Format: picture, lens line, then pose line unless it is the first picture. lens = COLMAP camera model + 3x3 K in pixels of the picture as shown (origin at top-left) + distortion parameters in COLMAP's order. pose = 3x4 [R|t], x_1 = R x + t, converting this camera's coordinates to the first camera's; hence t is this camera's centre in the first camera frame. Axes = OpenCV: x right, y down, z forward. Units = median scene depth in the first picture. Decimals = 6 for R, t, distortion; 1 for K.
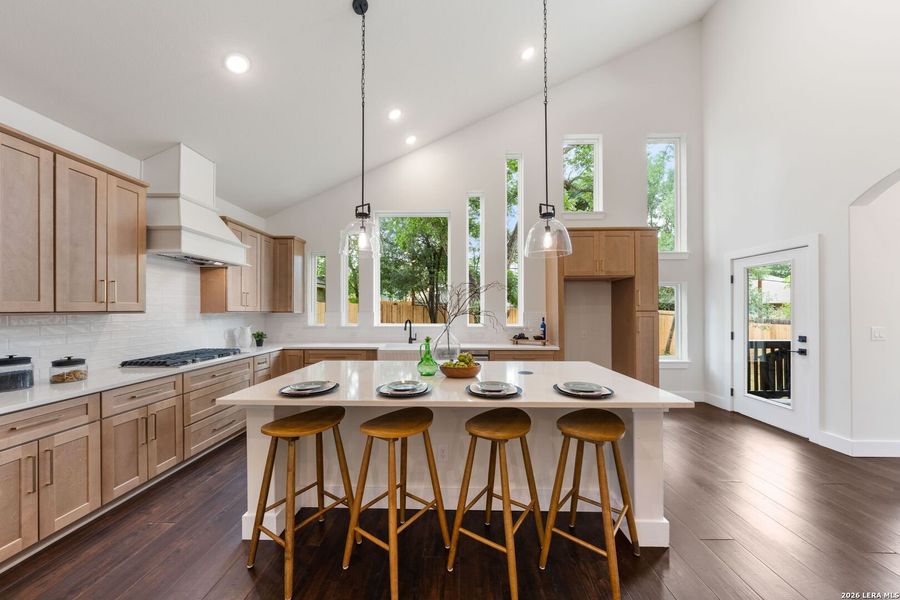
lens RADIAL K [[309.6, 0, 451.5], [0, 309.6, 310.1], [0, 0, 1]] dist [-0.001445, -0.000094]
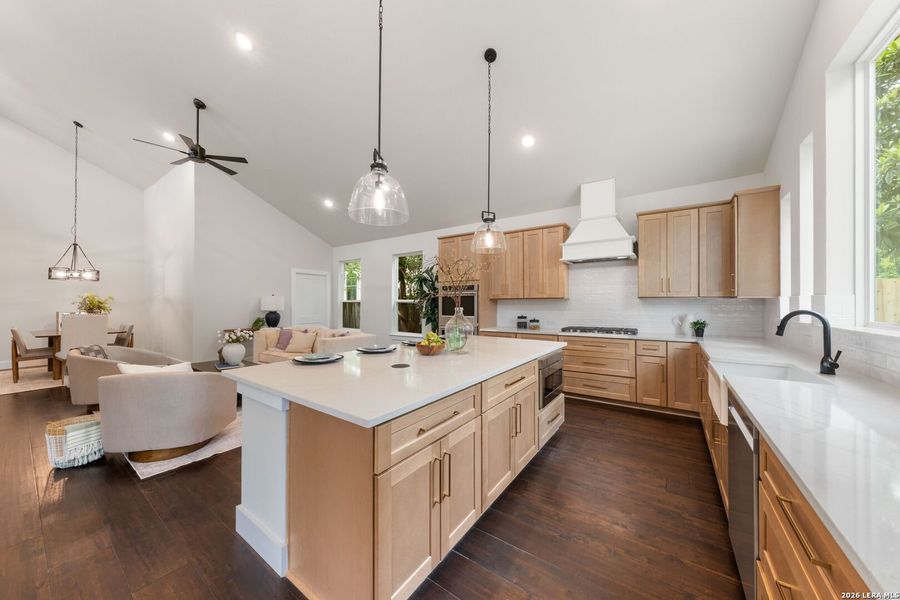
lens RADIAL K [[308.2, 0, 452.8], [0, 308.2, 302.6], [0, 0, 1]] dist [-0.001033, -0.000078]
pose [[-0.554090, -0.002489, -0.832453, 0.517016], [0.001671, 0.999990, -0.004103, 0.024432], [0.832455, -0.003664, -0.554080, 0.963813]]
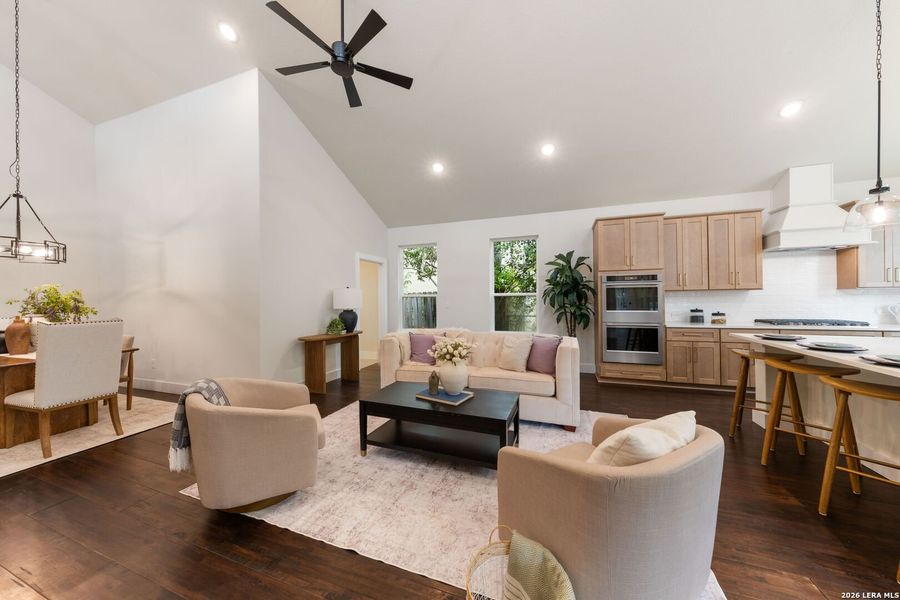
lens RADIAL K [[306.7, 0, 452.7], [0, 306.7, 298.3], [0, 0, 1]] dist [-0.000994, -0.000072]
pose [[-0.322969, 0.006114, -0.946390, 0.686118], [0.012661, 0.999918, 0.002139, 0.020441], [0.946325, -0.011291, -0.323019, -0.001643]]
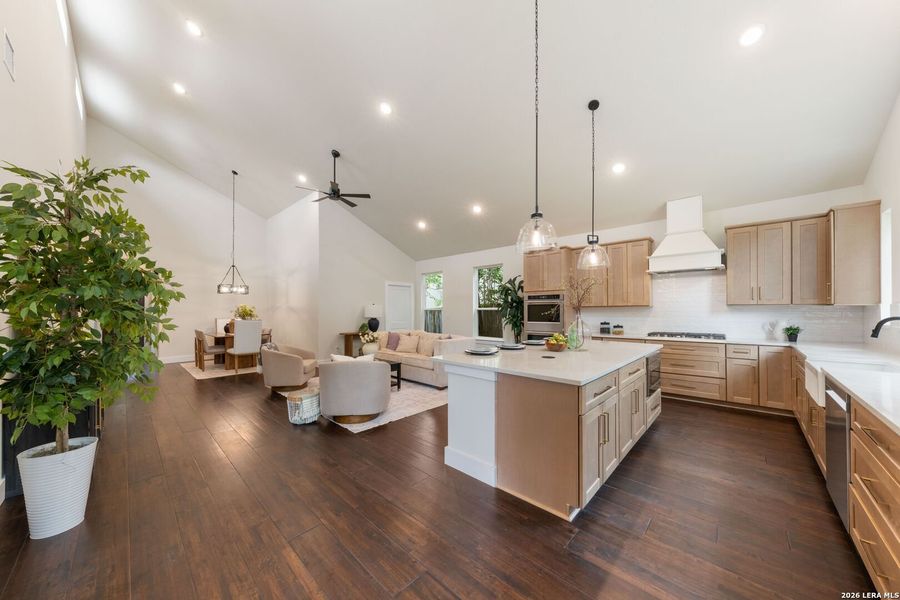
lens RADIAL K [[309.6, 0, 451.5], [0, 309.6, 310.1], [0, 0, 1]] dist [-0.001445, -0.000094]
pose [[-0.669466, 0.001560, -0.742841, 0.806208], [0.005179, 0.999983, -0.002567, 0.020548], [0.742825, -0.005565, -0.669463, 0.918643]]
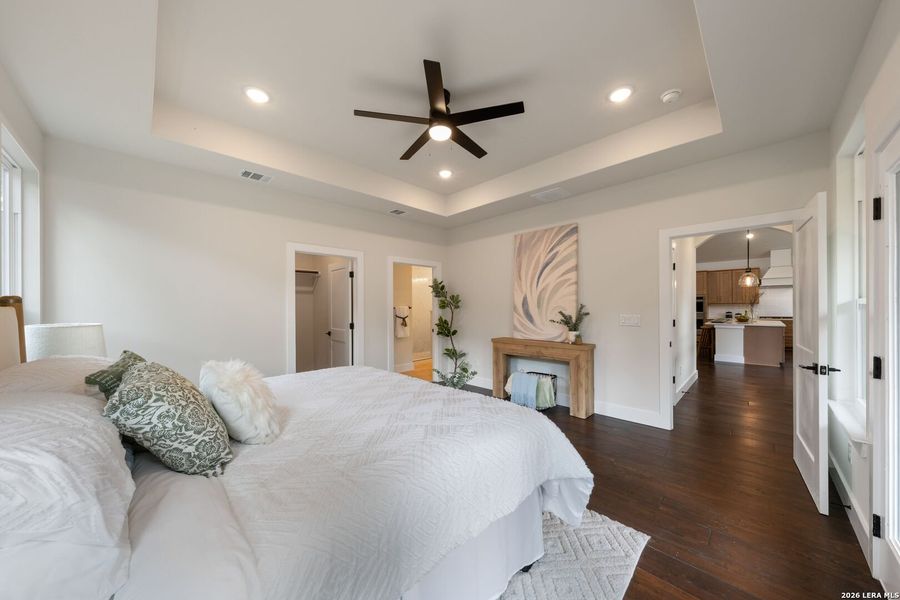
lens RADIAL K [[308.2, 0, 452.8], [0, 308.2, 302.6], [0, 0, 1]] dist [-0.001033, -0.000078]
pose [[-0.688821, -0.000521, -0.724931, 2.725774], [0.004482, 0.999978, -0.004978, 0.001302], [0.724918, -0.006678, -0.688803, 0.594445]]
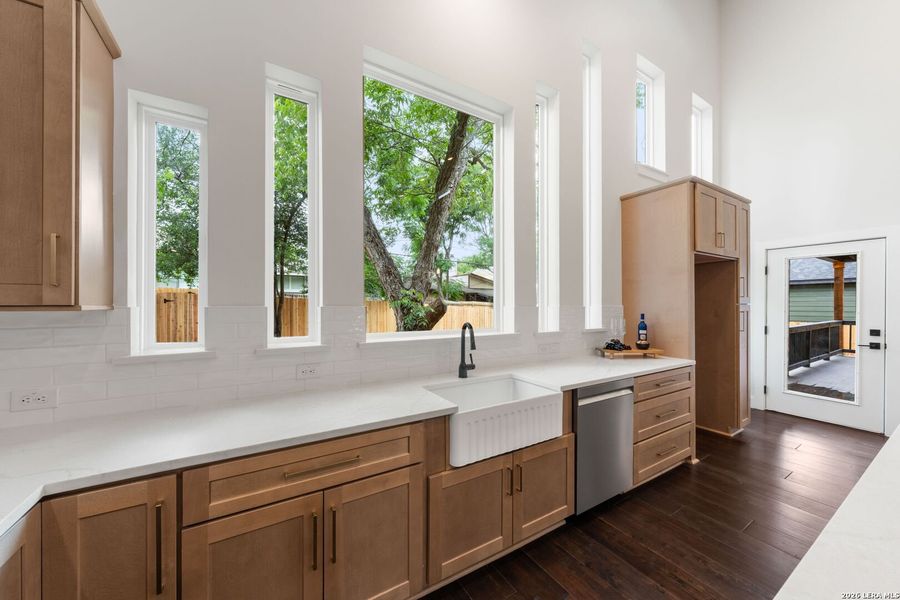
lens RADIAL K [[324.2, 0, 453.3], [0, 324.2, 303.1], [0, 0, 1]] dist [-0.001249, -0.000061]
pose [[0.839582, 0.002389, 0.543228, -0.460732], [-0.002399, 0.999997, -0.000690, 0.002883], [-0.543228, -0.000724, 0.839585, 0.726562]]
